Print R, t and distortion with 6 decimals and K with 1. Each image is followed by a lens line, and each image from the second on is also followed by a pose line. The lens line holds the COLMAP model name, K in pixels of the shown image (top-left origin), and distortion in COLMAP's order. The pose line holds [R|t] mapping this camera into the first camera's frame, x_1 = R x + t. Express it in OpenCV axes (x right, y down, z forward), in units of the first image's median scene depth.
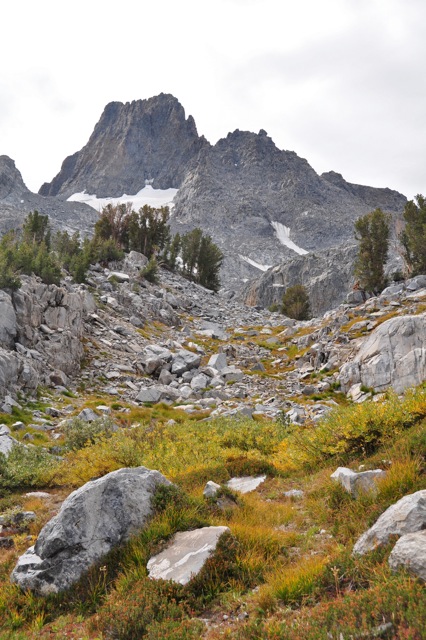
lens RADIAL K [[832.4, 0, 213.0], [0, 832.4, 320.0], [0, 0, 1]] dist [0.118669, 0.005062]
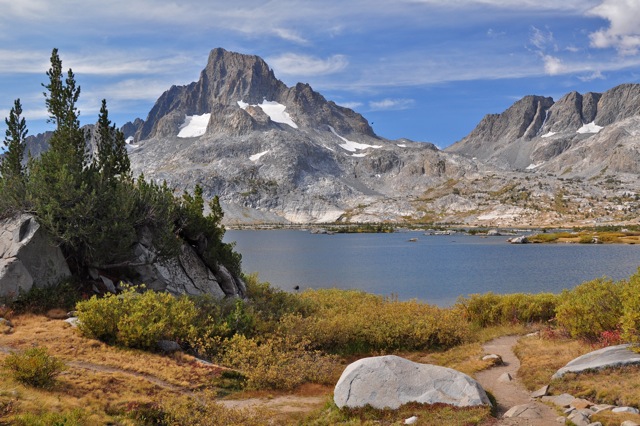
lens RADIAL K [[743.1, 0, 320.0], [0, 743.1, 213.0], [0, 0, 1]] dist [0.001154, 0.044605]
pose [[0.872308, -0.052227, 0.486160, -1.168945], [-0.051511, 0.978931, 0.197588, -0.300881], [-0.486237, -0.197400, 0.851239, -1.271112]]
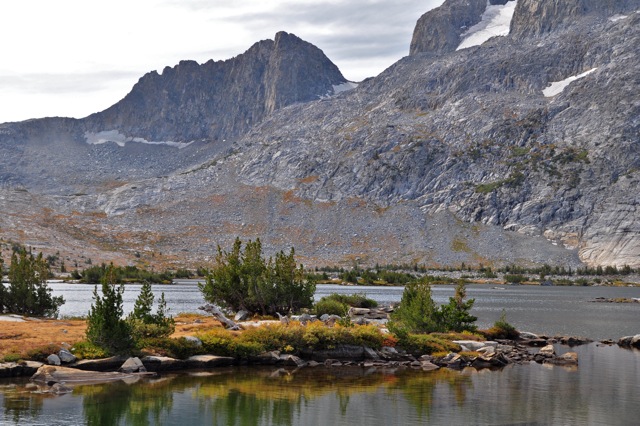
lens RADIAL K [[1415.8, 0, 320.0], [0, 1415.8, 213.0], [0, 0, 1]] dist [0.546165, 0.174642]
pose [[0.999081, -0.042850, 0.001131, -0.560829], [0.042019, 0.984244, 0.171749, -0.169769], [-0.008473, -0.171543, 0.985140, -0.839310]]
